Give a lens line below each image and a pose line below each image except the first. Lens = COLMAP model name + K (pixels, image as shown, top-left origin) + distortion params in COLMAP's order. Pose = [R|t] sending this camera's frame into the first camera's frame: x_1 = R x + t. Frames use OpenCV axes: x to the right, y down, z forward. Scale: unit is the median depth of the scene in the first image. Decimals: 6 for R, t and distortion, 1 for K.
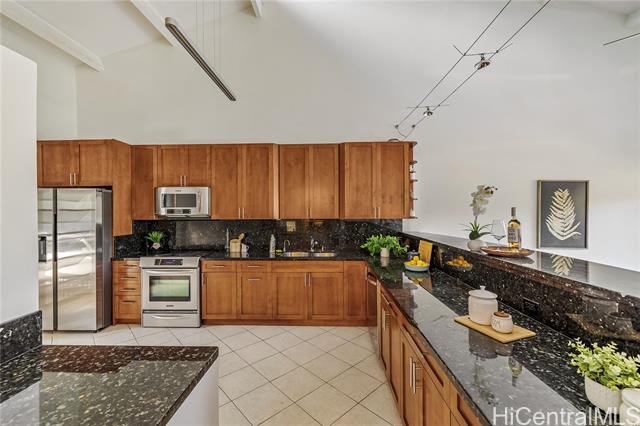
lens RADIAL K [[271.6, 0, 320.8], [0, 271.6, 212.7], [0, 0, 1]] dist [0.001462, 0.000330]
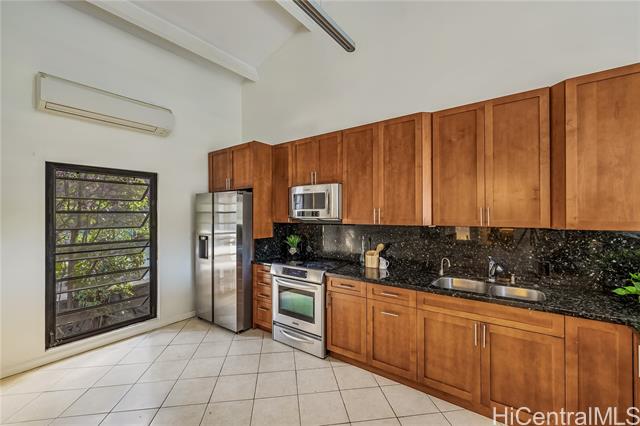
lens RADIAL K [[271.6, 0, 320.8], [0, 271.6, 212.7], [0, 0, 1]] dist [0.001462, 0.000330]
pose [[0.817922, -0.000533, -0.575328, 0.005198], [-0.004001, 0.999970, -0.006614, -0.002785], [0.575315, 0.007712, 0.817896, 0.316545]]
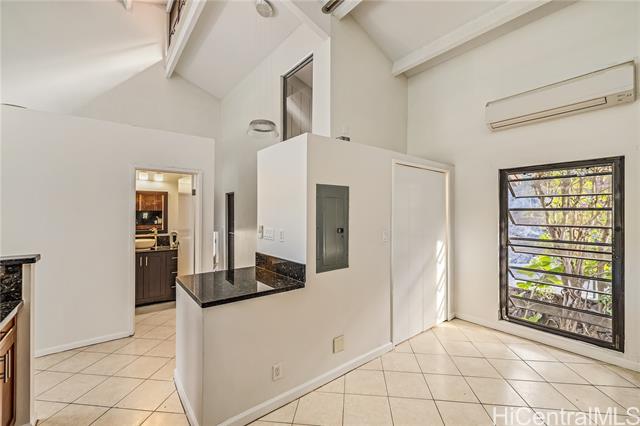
lens RADIAL K [[271.6, 0, 320.8], [0, 271.6, 212.7], [0, 0, 1]] dist [0.001462, 0.000330]
pose [[-0.767242, 0.006432, -0.641326, 0.010777], [-0.000477, 0.999944, 0.010599, -0.003477], [0.641358, 0.008438, -0.767195, 0.433916]]
